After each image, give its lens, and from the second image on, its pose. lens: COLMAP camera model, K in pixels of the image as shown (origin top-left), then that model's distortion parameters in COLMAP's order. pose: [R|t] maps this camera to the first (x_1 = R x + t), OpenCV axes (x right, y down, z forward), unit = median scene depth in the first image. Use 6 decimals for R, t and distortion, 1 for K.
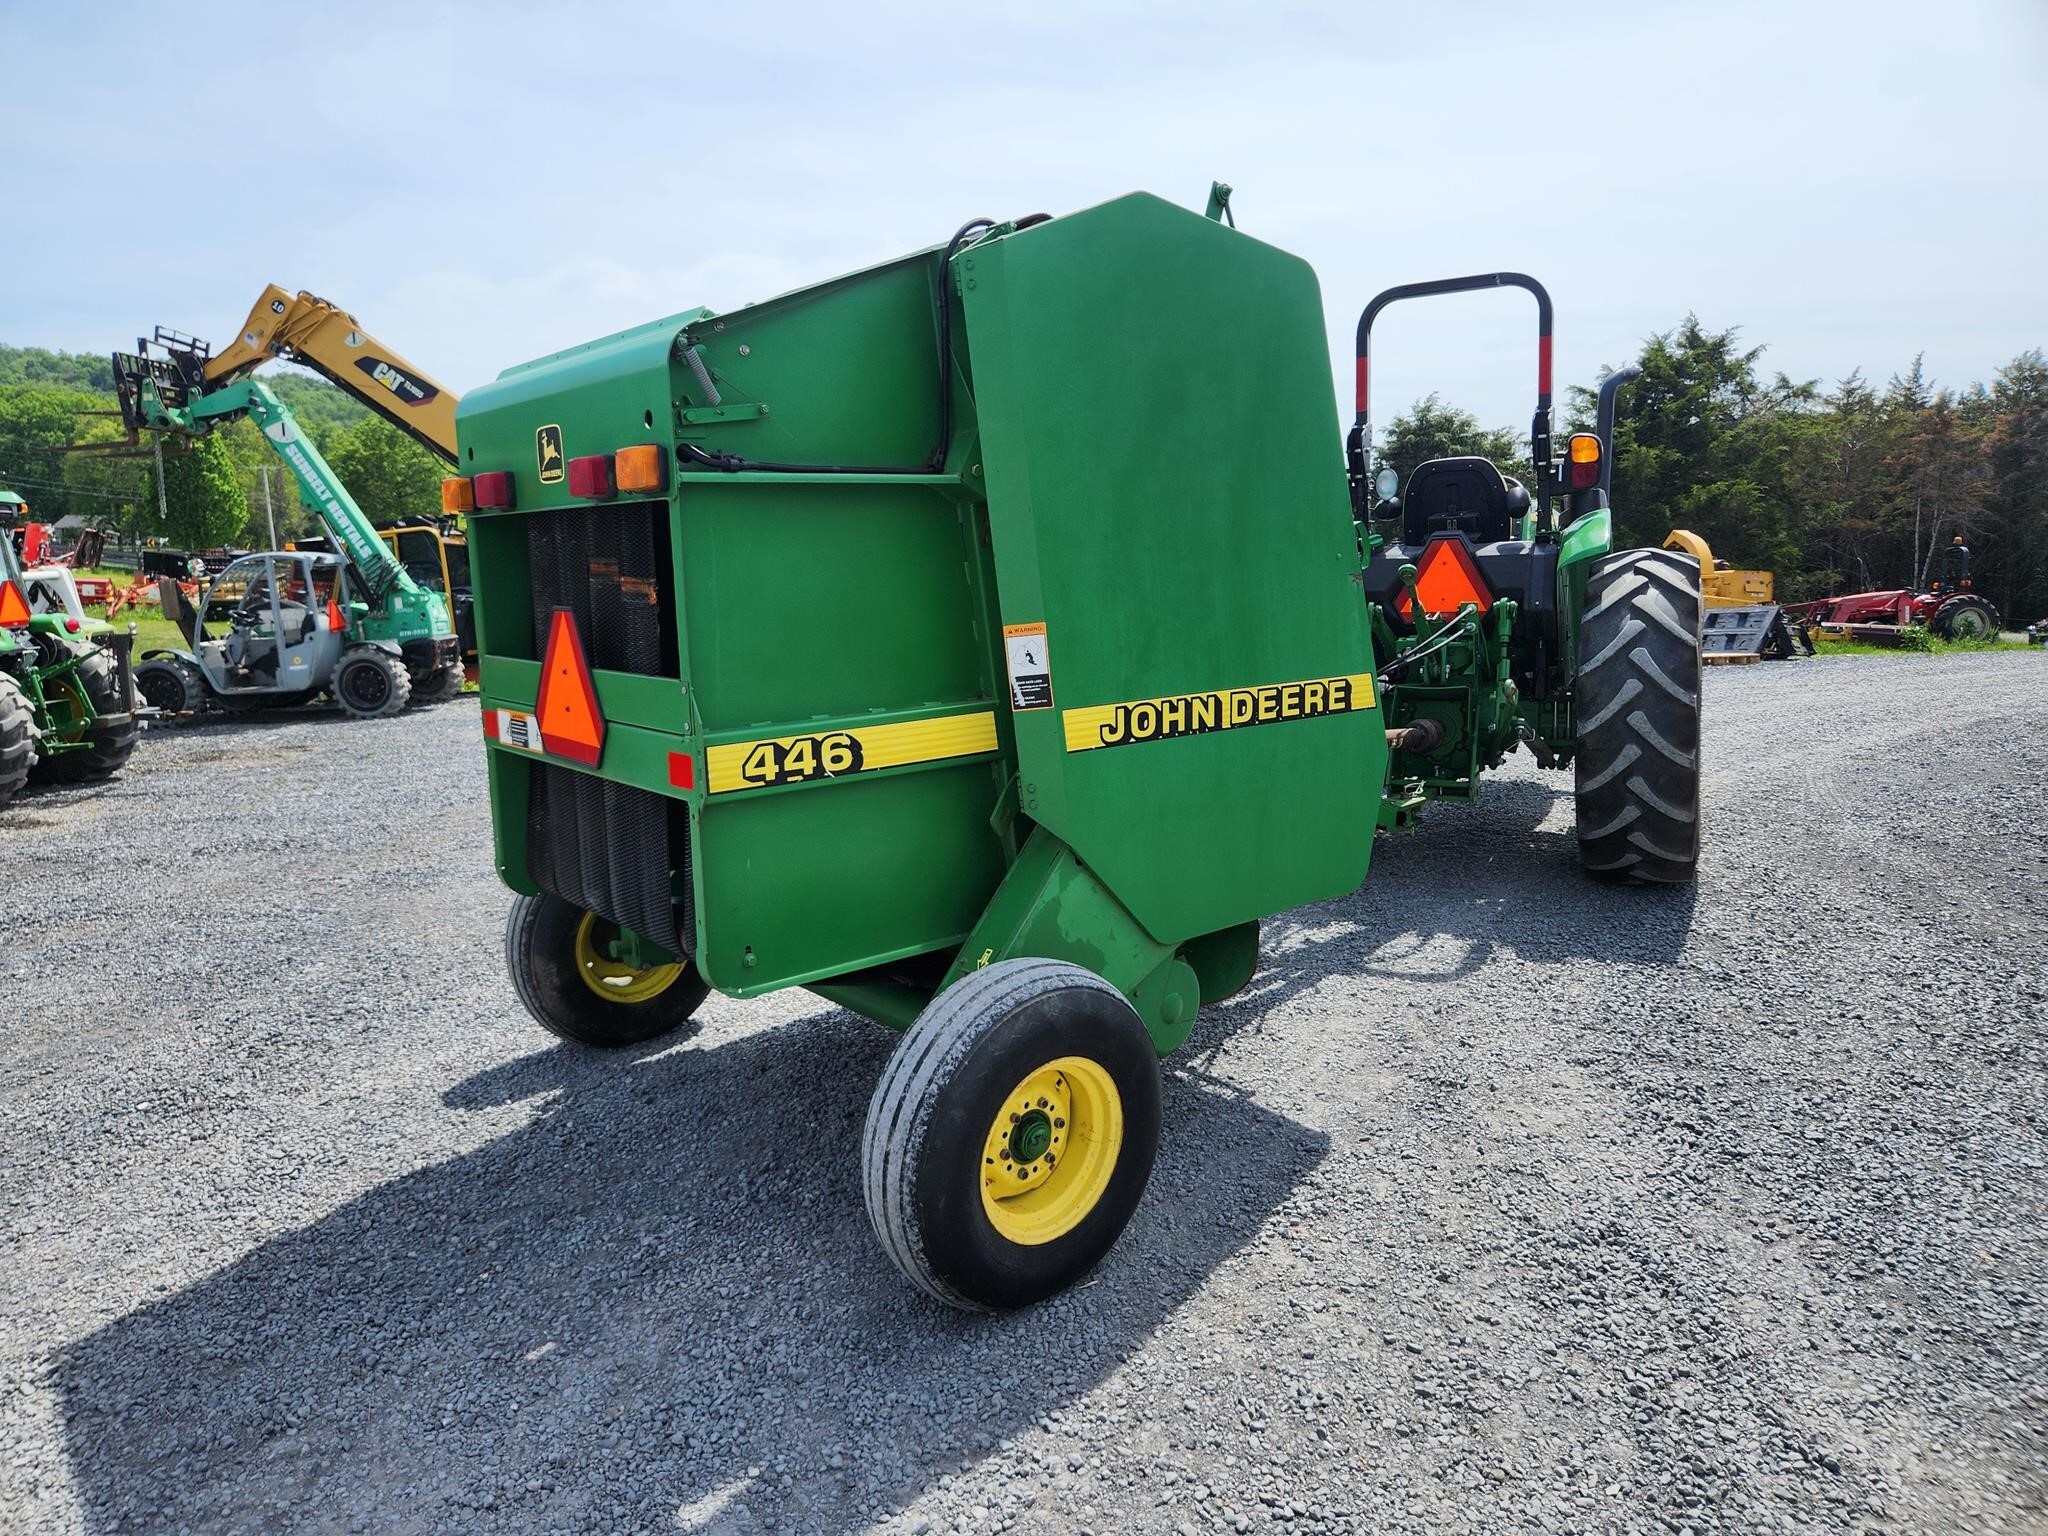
lens RADIAL K [[1332.3, 0, 931.5], [0, 1332.3, 763.9], [0, 0, 1]] dist [0.087679, -0.089399]
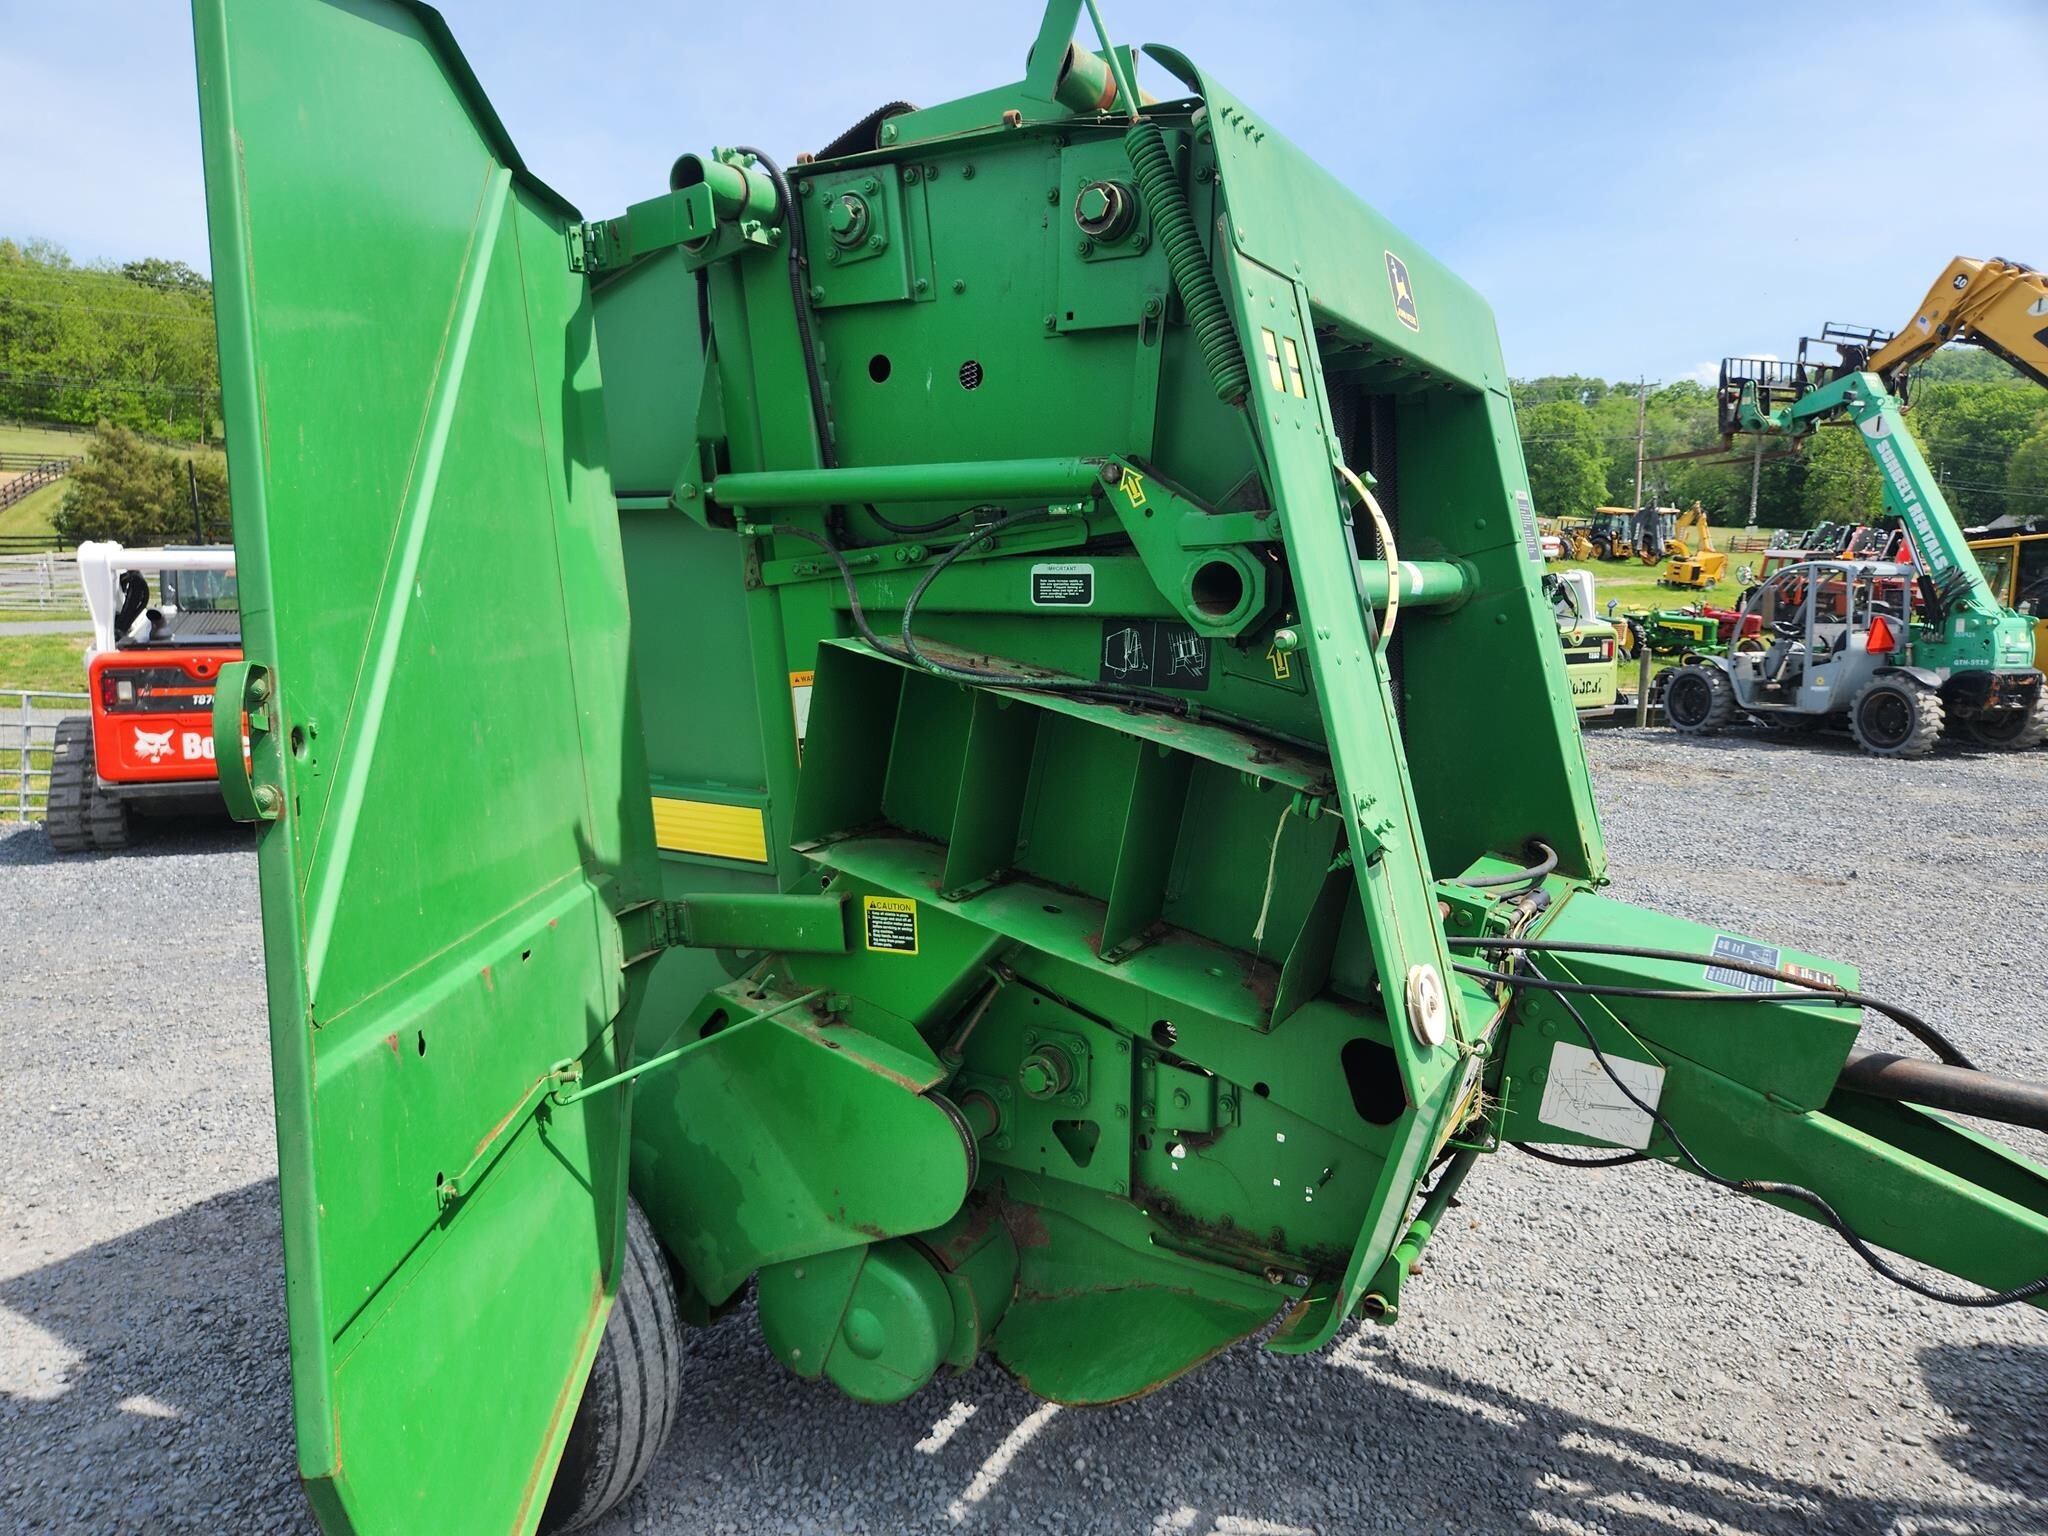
lens RADIAL K [[1329.2, 0, 1021.7], [0, 1329.2, 762.5], [0, 0, 1]] dist [0.066426, -0.057614]
pose [[0.400972, 0.164911, -0.901125, 0.458237], [-0.165372, 0.980534, 0.105858, -0.099952], [0.901040, 0.106575, 0.420438, 0.482870]]
